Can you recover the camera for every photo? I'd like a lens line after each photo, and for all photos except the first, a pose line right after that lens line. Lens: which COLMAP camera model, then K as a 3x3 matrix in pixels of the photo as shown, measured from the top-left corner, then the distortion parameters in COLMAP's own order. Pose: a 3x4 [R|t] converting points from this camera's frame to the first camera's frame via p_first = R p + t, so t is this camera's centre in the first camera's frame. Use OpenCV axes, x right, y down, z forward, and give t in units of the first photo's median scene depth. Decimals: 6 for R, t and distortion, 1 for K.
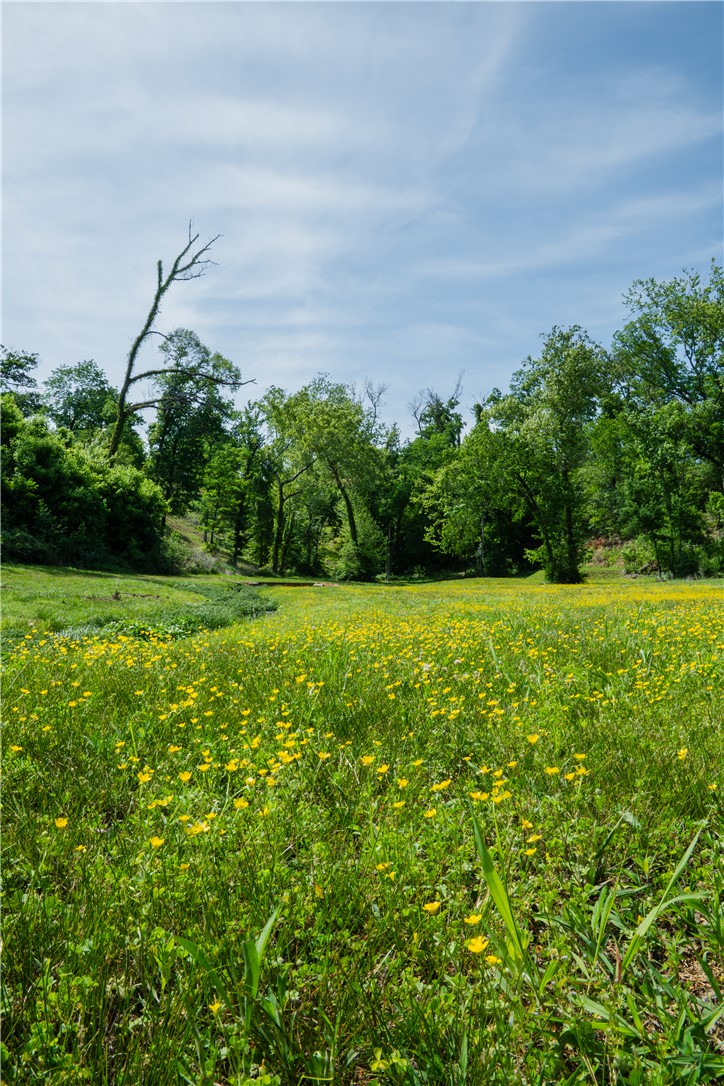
lens RADIAL K [[839.0, 0, 363.0], [0, 839.0, 558.7], [0, 0, 1]] dist [-0.116615, 0.148328]
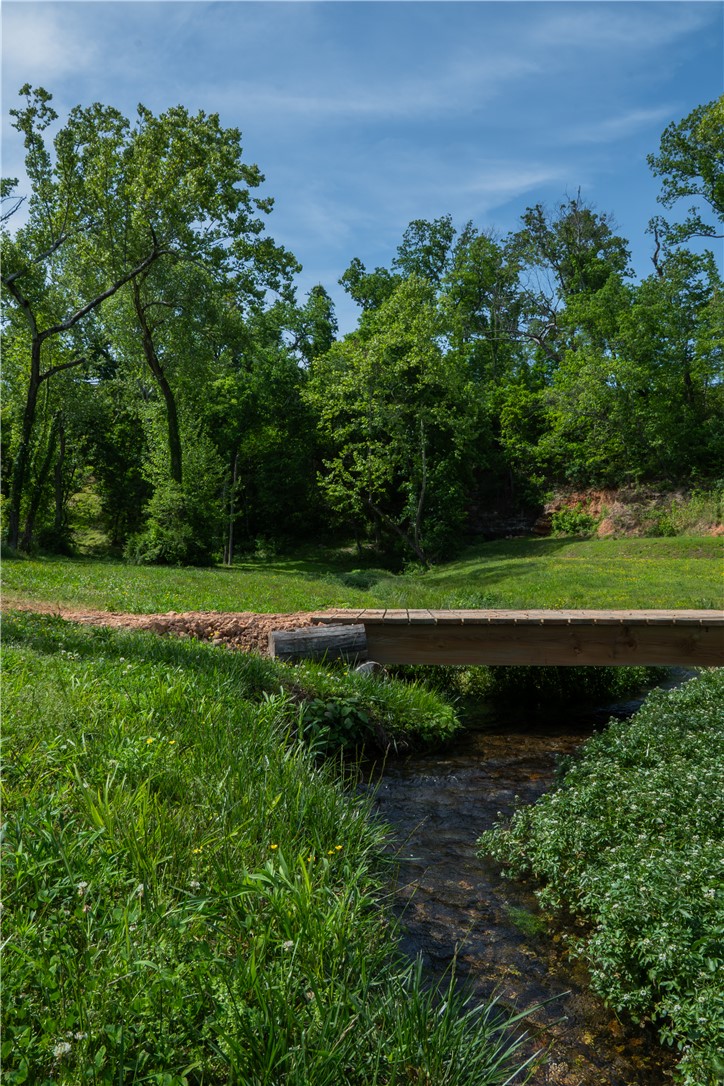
lens RADIAL K [[839.0, 0, 363.0], [0, 839.0, 558.7], [0, 0, 1]] dist [-0.116615, 0.148328]
pose [[0.928186, -0.008702, 0.372015, -0.190253], [-0.000255, 0.999711, 0.024023, 0.023049], [-0.372117, -0.022393, 0.927916, 1.047312]]
